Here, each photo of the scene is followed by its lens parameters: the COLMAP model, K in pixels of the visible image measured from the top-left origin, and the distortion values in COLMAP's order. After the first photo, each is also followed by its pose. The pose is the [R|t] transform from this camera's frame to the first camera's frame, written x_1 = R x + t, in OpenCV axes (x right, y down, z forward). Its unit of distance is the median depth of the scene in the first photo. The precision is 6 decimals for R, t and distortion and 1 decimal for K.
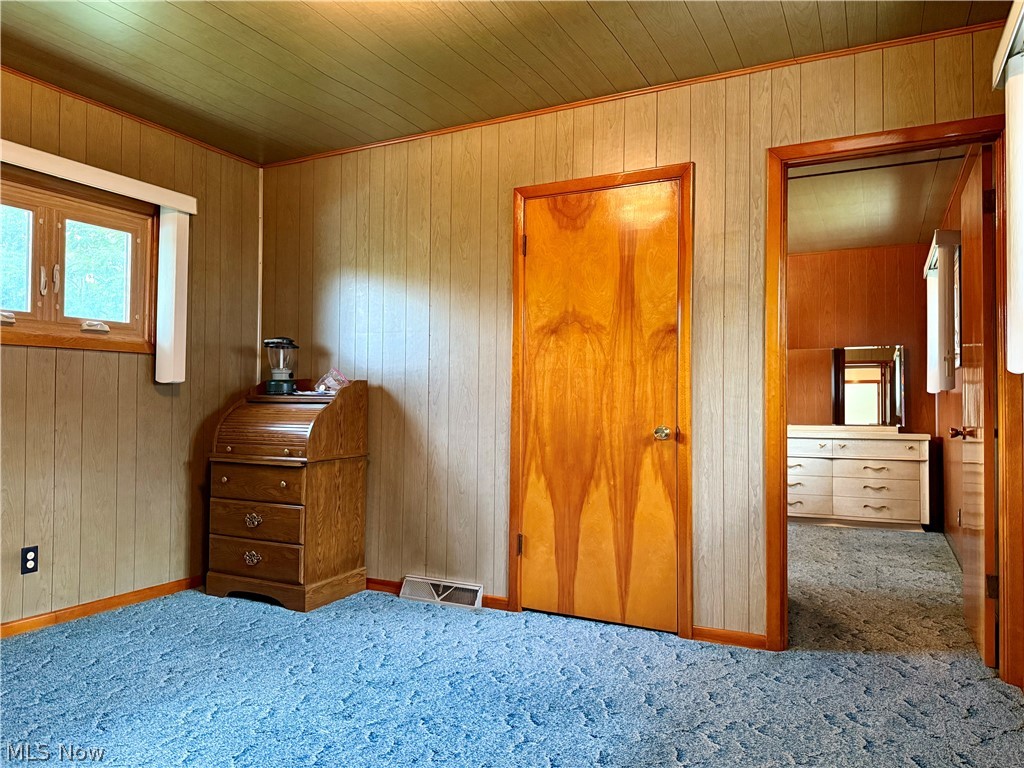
lens RADIAL K [[714.7, 0, 516.6], [0, 714.7, 388.3], [0, 0, 1]] dist [0.053925, -0.070039]
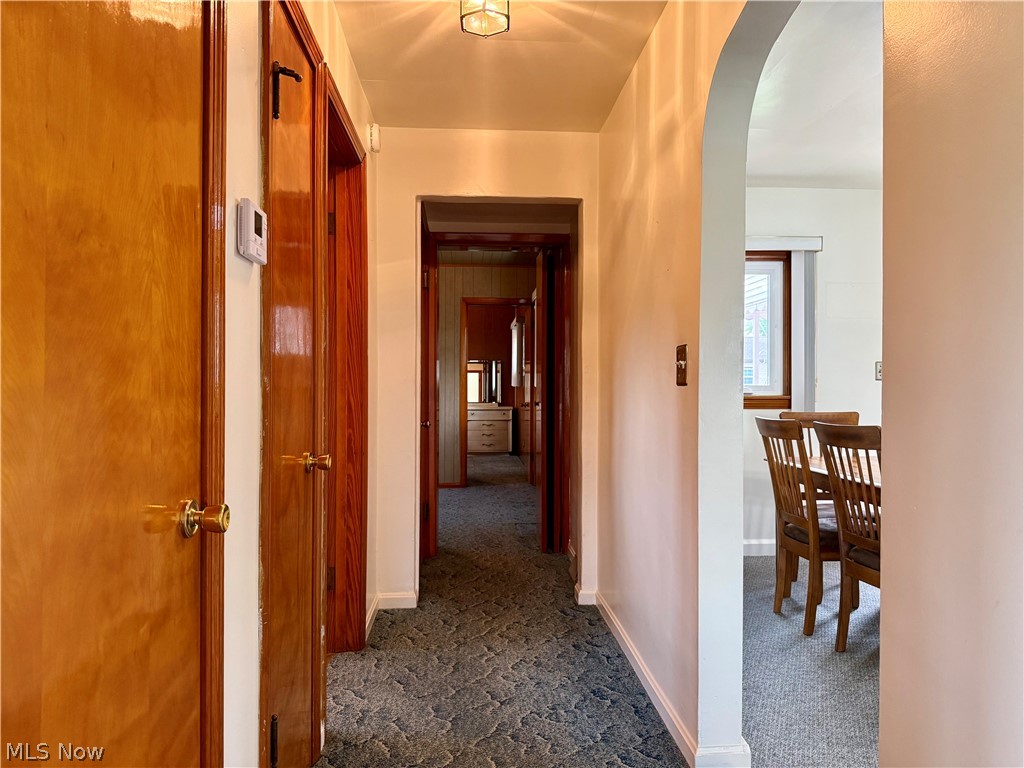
lens RADIAL K [[714.7, 0, 511.8], [0, 714.7, 383.4], [0, 0, 1]] dist [0.053925, -0.070039]
pose [[0.865938, -0.001459, 0.500149, -0.354618], [-0.009827, 0.999753, 0.019931, -0.033951], [-0.500055, -0.022174, 0.865710, -0.601907]]
